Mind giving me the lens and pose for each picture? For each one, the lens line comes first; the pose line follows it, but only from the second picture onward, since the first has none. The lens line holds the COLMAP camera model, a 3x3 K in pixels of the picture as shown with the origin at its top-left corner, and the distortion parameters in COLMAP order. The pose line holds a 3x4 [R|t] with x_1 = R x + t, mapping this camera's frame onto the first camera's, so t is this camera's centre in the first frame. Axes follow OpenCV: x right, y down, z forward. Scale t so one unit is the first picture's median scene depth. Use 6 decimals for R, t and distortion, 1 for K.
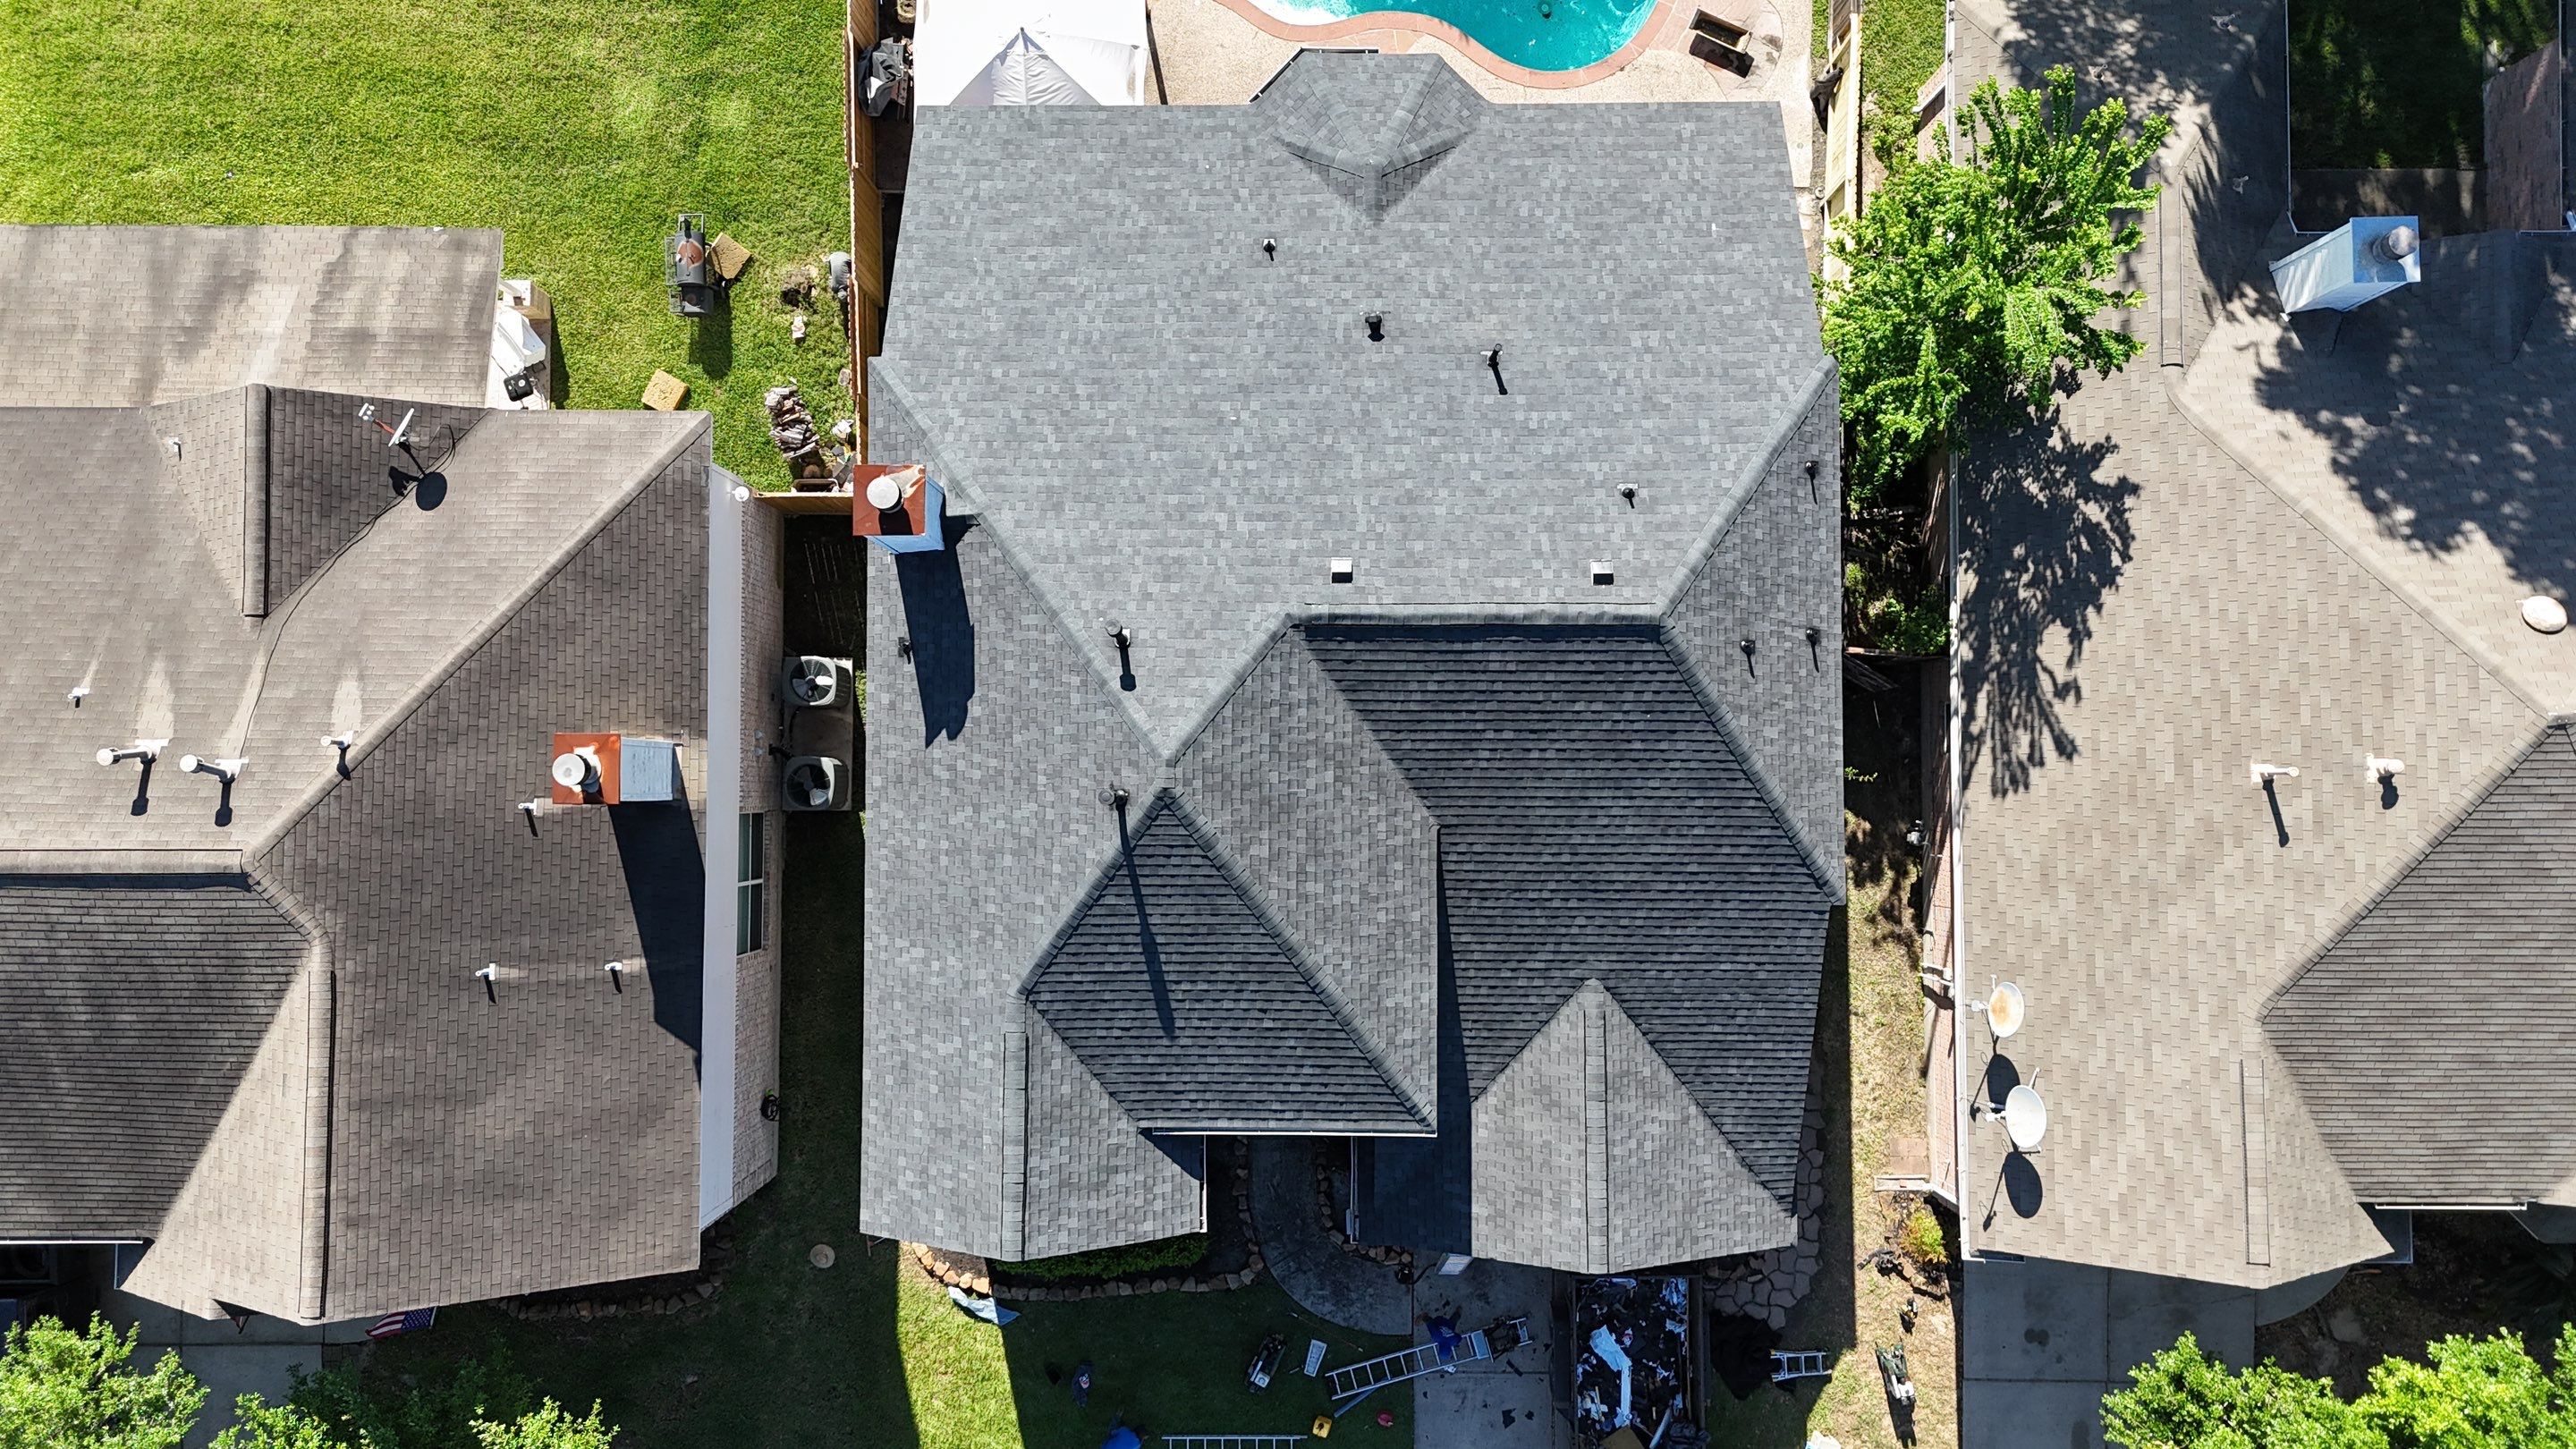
lens RADIAL K [[1884.6, 0, 1283.0], [0, 1884.6, 717.3], [0, 0, 1]] dist [0.064843, -0.051029]
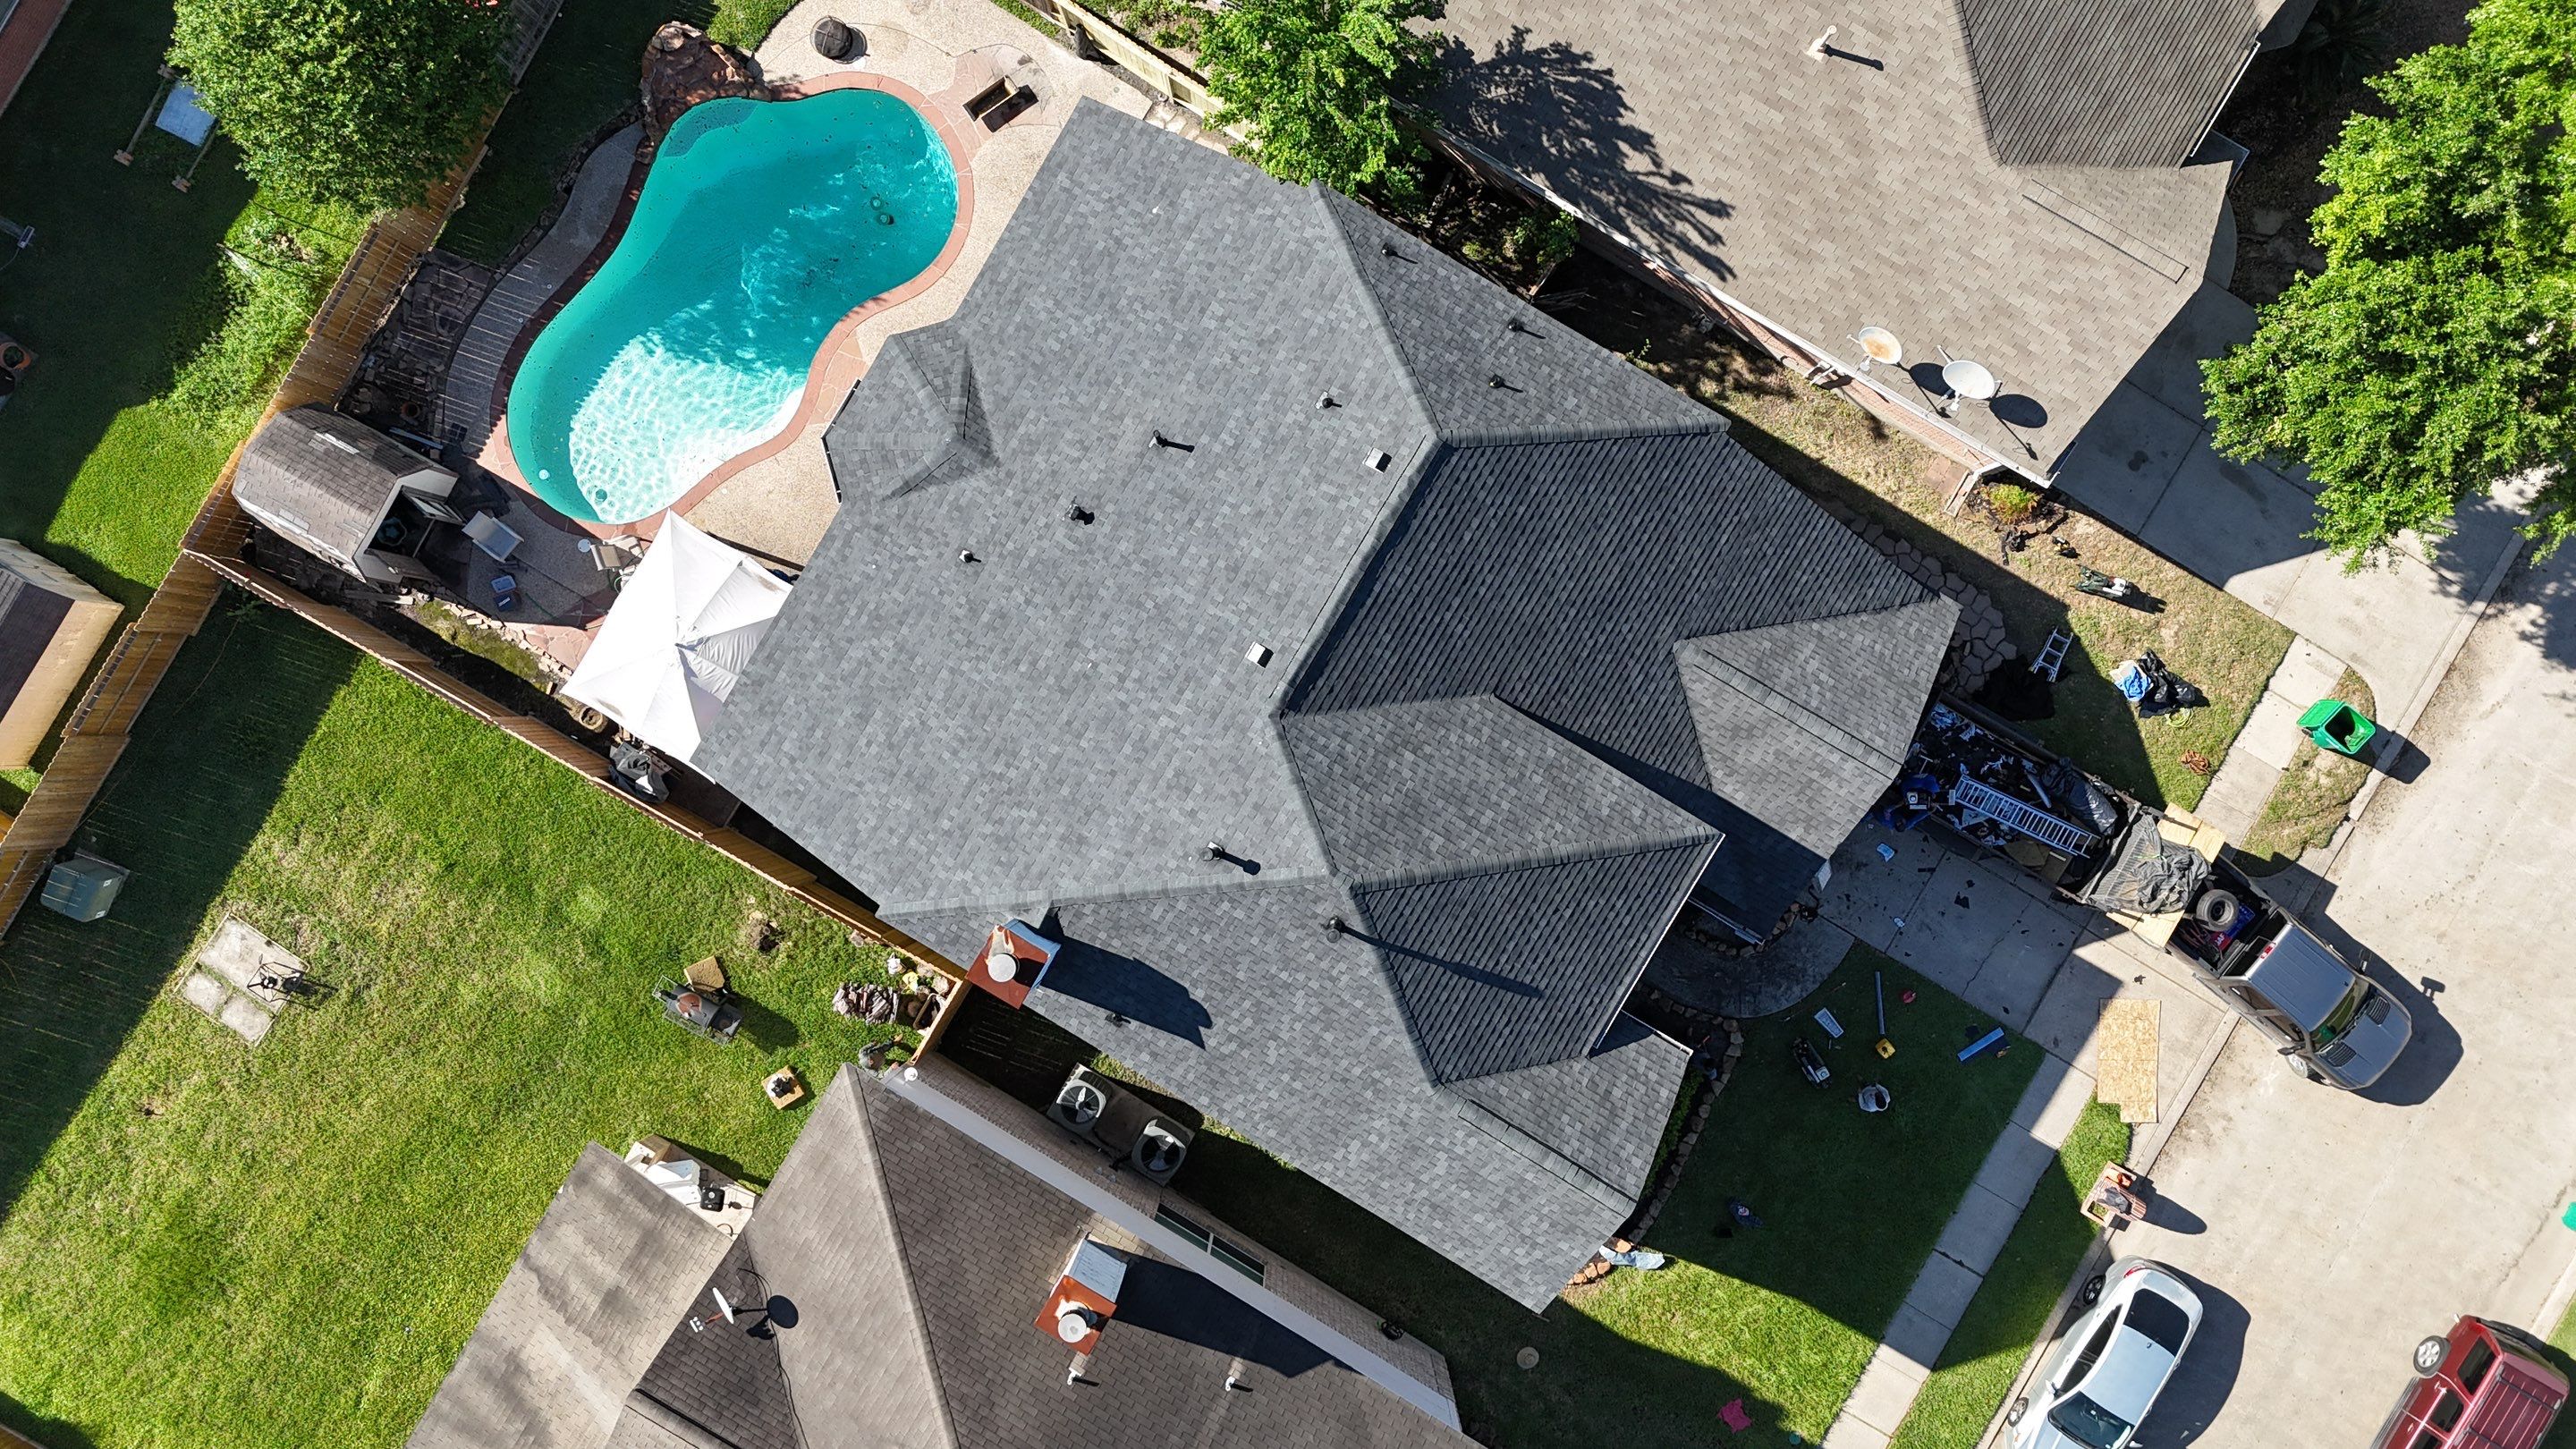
lens RADIAL K [[1879.7, 0, 1284.3], [0, 1879.7, 717.5], [0, 0, 1]] dist [0.073938, -0.068293]
pose [[0.510106, -0.860018, 0.012719, -0.007570], [0.859667, 0.510262, 0.024618, -0.068384], [-0.027662, -0.001624, 0.999616, -0.126196]]
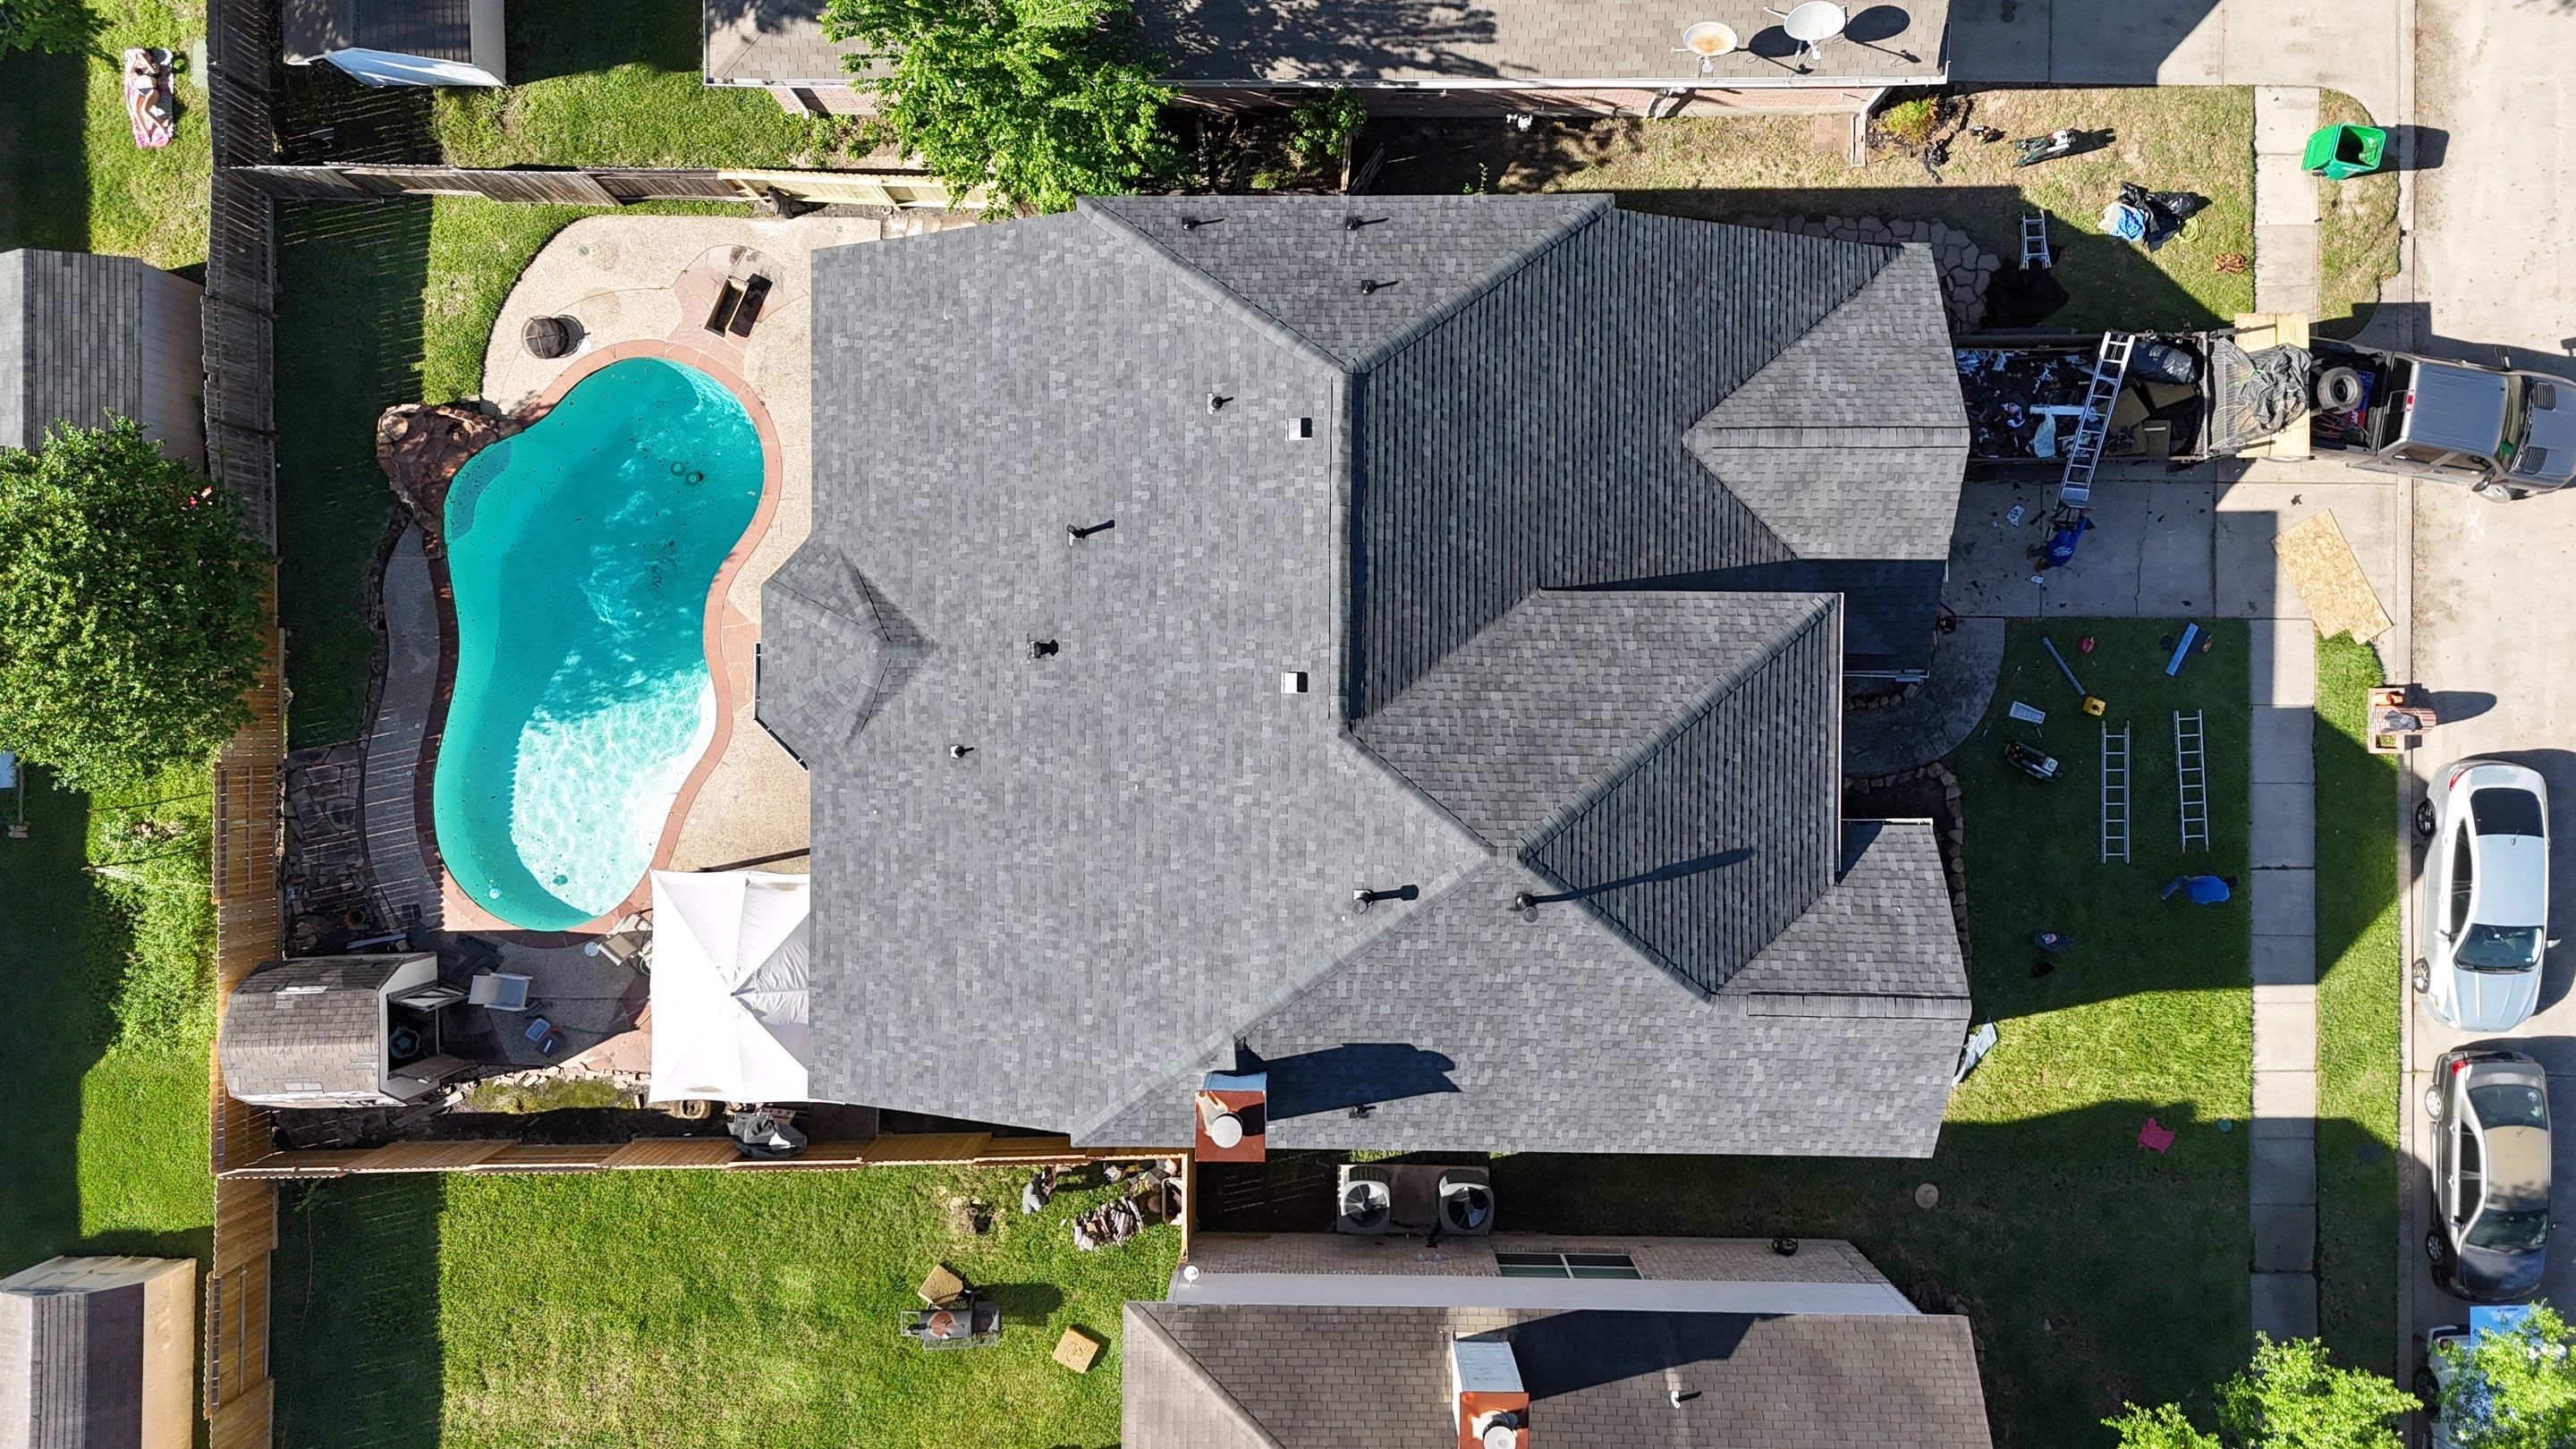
lens RADIAL K [[1879.7, 0, 1284.3], [0, 1879.7, 717.5], [0, 0, 1]] dist [0.073938, -0.068293]
pose [[0.005418, -0.999922, 0.011286, 0.000815], [0.999832, 0.005614, 0.017449, -0.094093], [-0.017511, 0.011190, 0.999784, -0.017919]]
